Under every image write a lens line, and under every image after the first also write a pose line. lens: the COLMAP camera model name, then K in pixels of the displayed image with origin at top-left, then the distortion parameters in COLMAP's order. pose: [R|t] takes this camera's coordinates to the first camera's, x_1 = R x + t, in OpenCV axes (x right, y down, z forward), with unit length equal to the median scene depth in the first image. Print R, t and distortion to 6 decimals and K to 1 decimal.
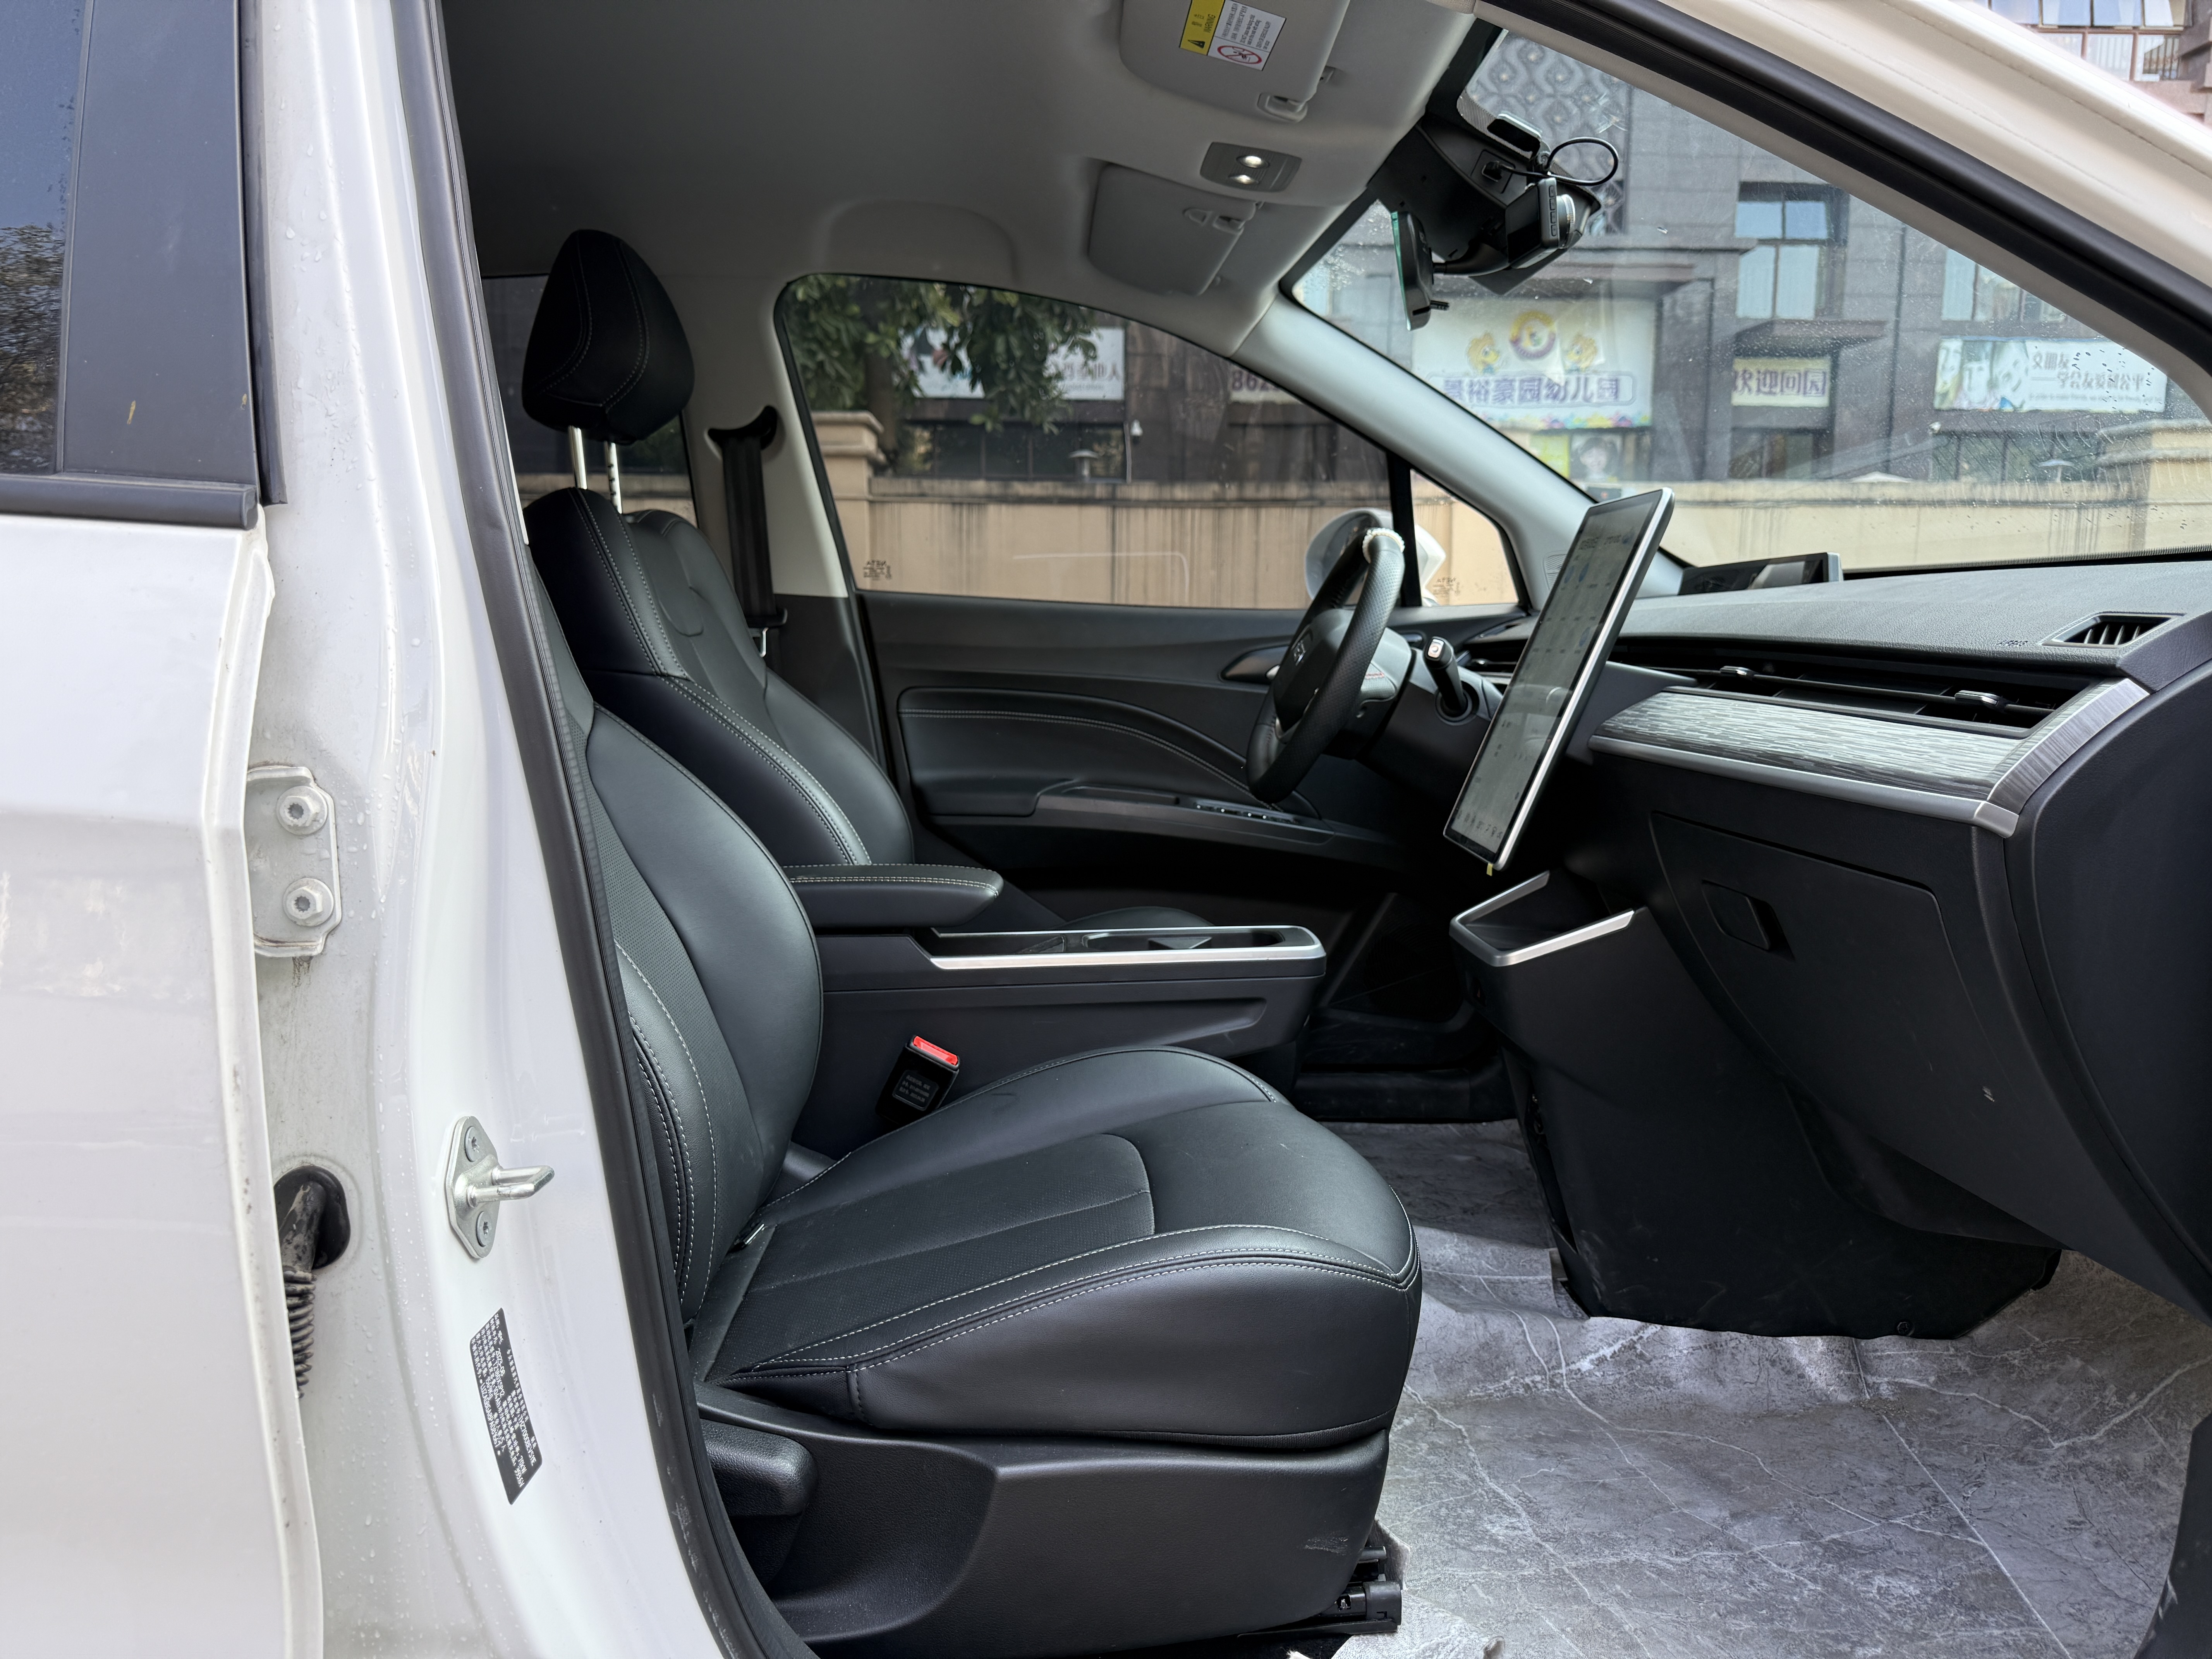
lens RADIAL K [[1579.7, 0, 1096.8], [0, 1579.7, 841.5], [0, 0, 1]] dist [0.024536, -0.043765]
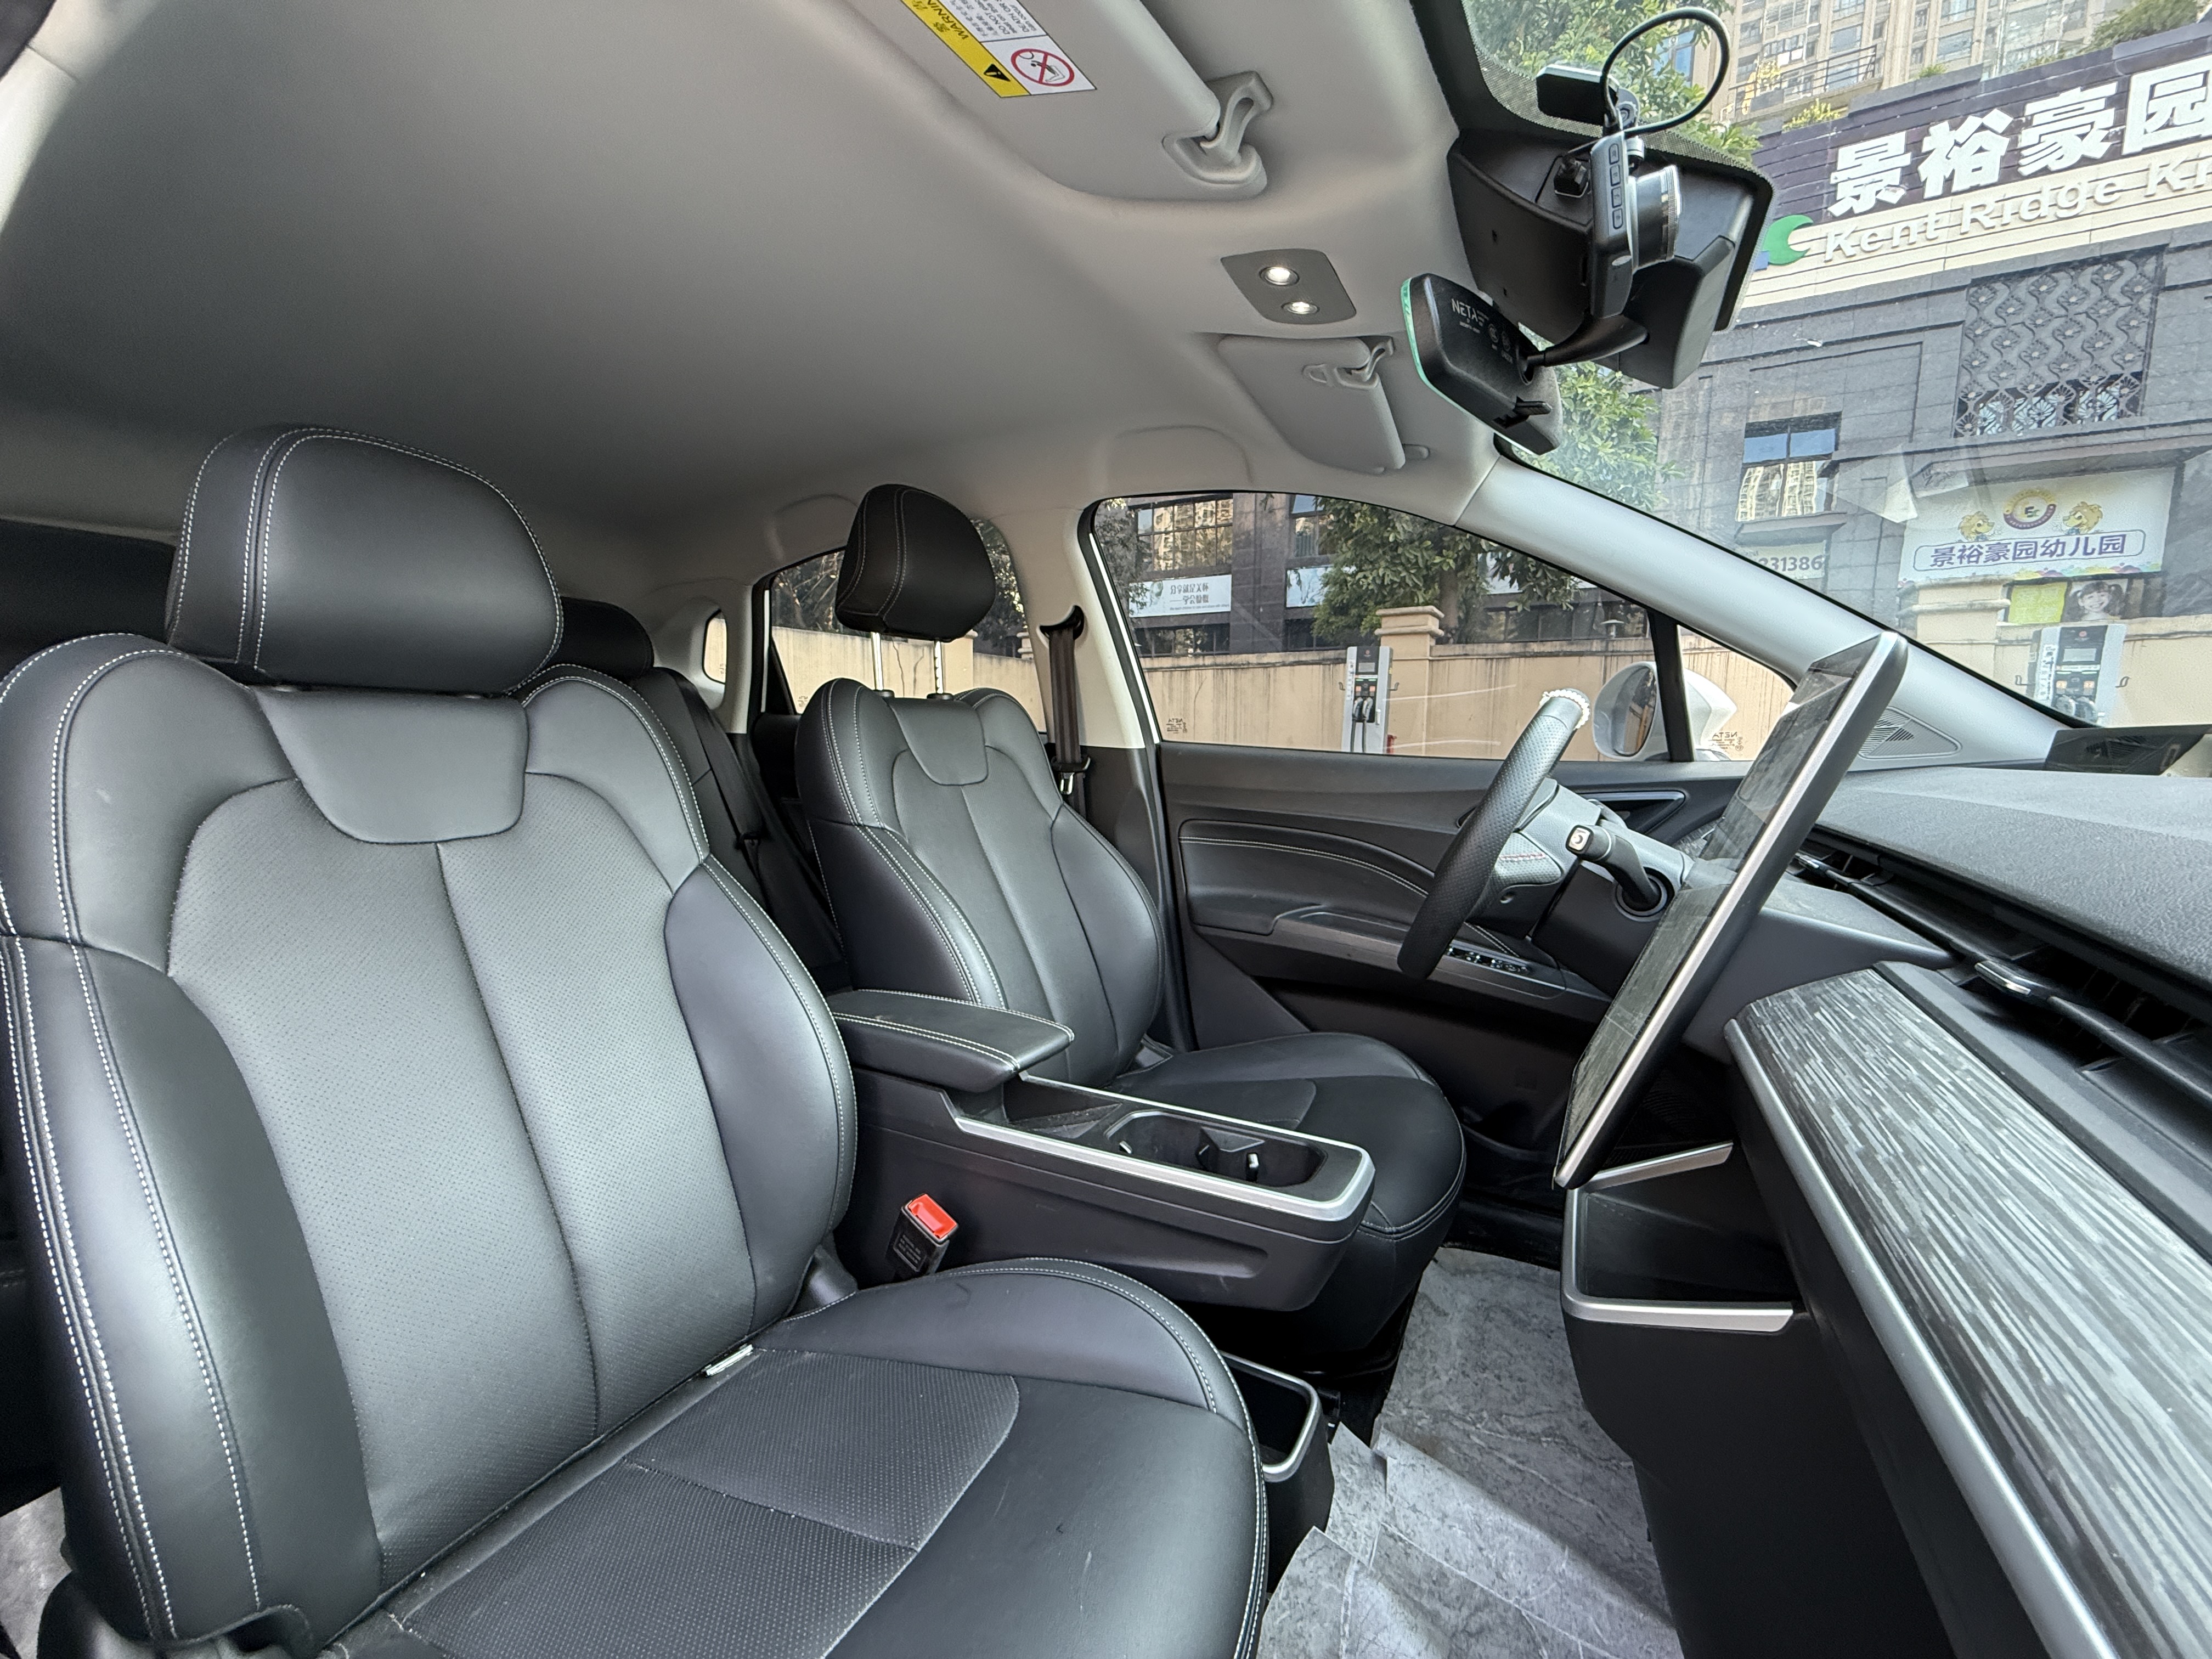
lens RADIAL K [[882.8, 0, 1096.5], [0, 882.8, 814.9], [0, 0, 1]] dist [-0.000429, 0.001329]
pose [[0.856037, 0.050273, -0.514464, 0.178764], [-0.071577, 0.997200, -0.021654, -0.080886], [0.511935, 0.055361, 0.857238, 0.362234]]
